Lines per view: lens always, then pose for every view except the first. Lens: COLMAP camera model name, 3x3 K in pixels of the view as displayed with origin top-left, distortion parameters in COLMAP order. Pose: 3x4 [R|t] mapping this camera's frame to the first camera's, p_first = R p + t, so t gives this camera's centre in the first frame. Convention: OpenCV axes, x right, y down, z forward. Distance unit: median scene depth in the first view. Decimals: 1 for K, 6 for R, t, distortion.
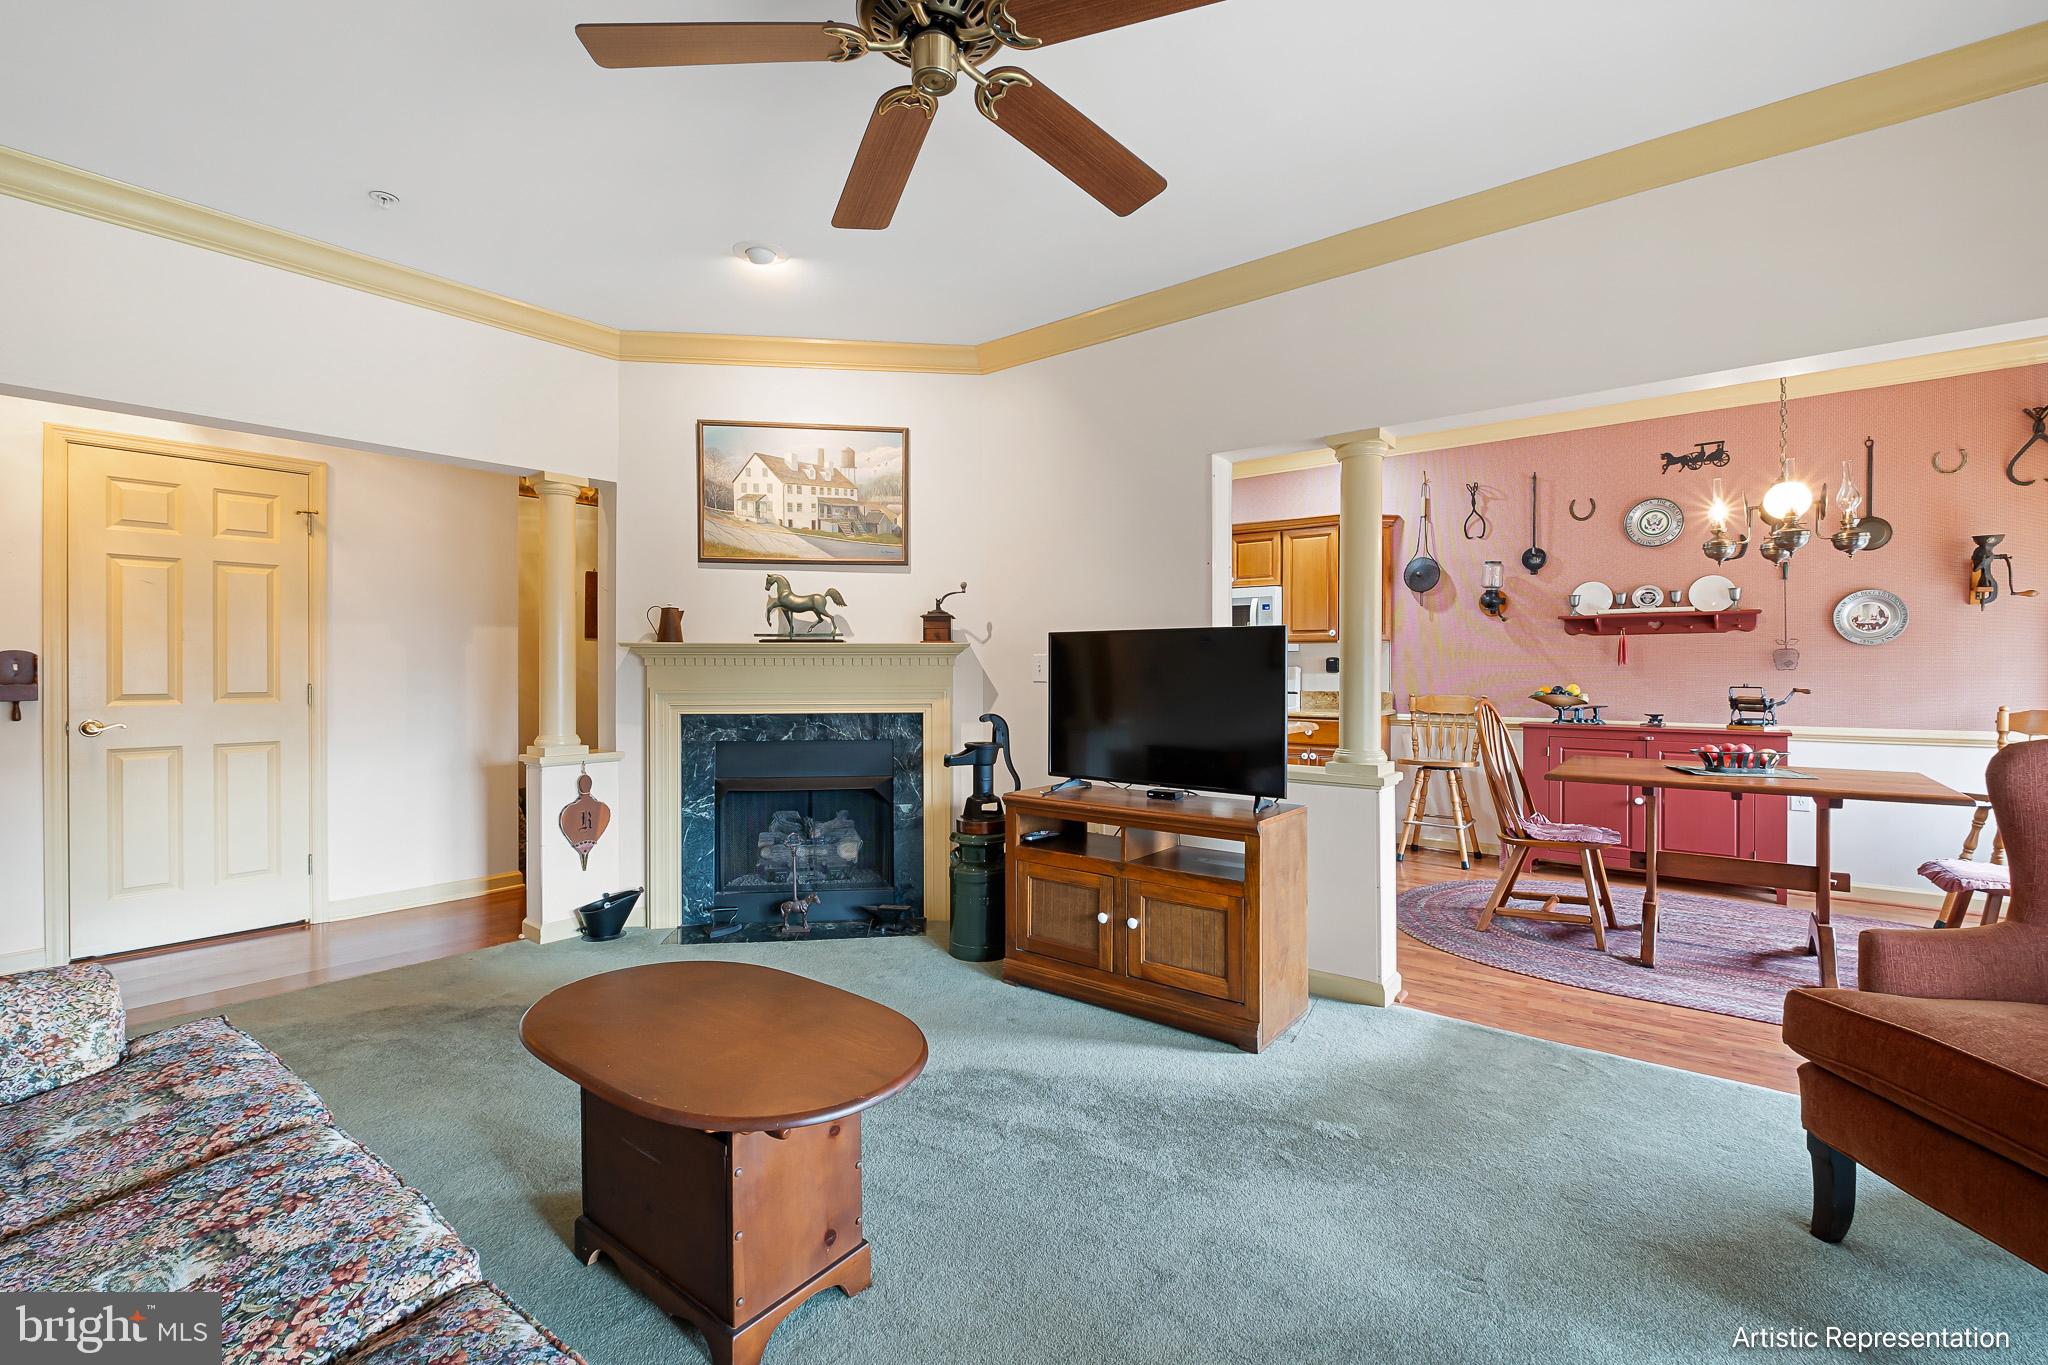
lens RADIAL K [[888.6, 0, 1038.5], [0, 888.6, 671.4], [0, 0, 1]] dist [-0.002996, -0.003689]
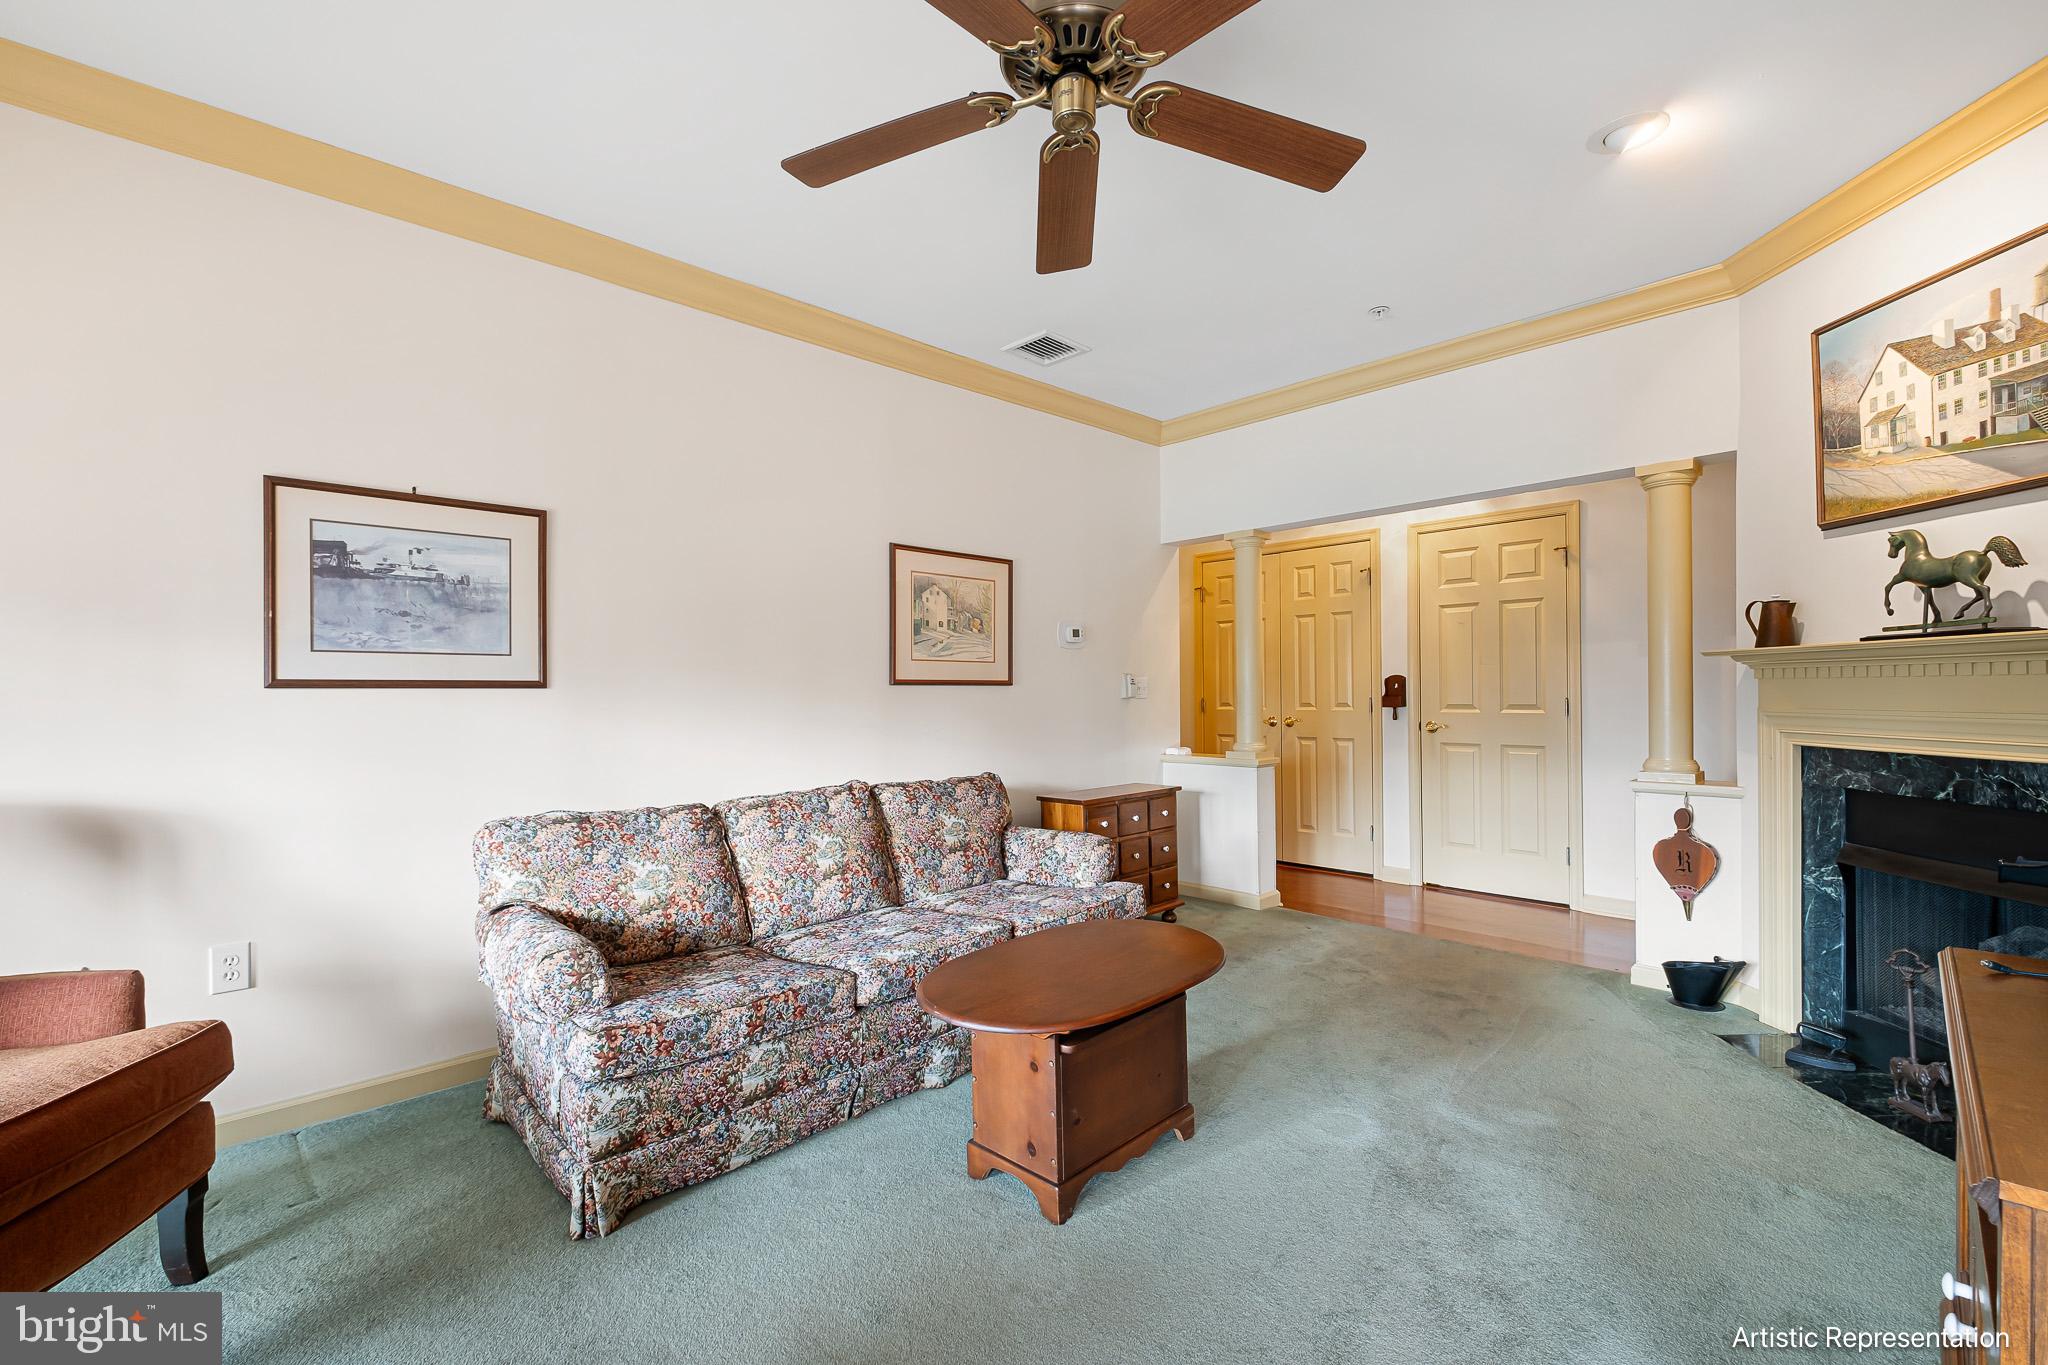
lens RADIAL K [[888.6, 0, 1041.6], [0, 888.6, 693.3], [0, 0, 1]] dist [-0.002996, -0.003689]
pose [[-0.136219, 0.005533, -0.990663, 0.396587], [0.009867, 0.999942, 0.004228, -0.003258], [0.990630, -0.009199, -0.136266, 0.480619]]
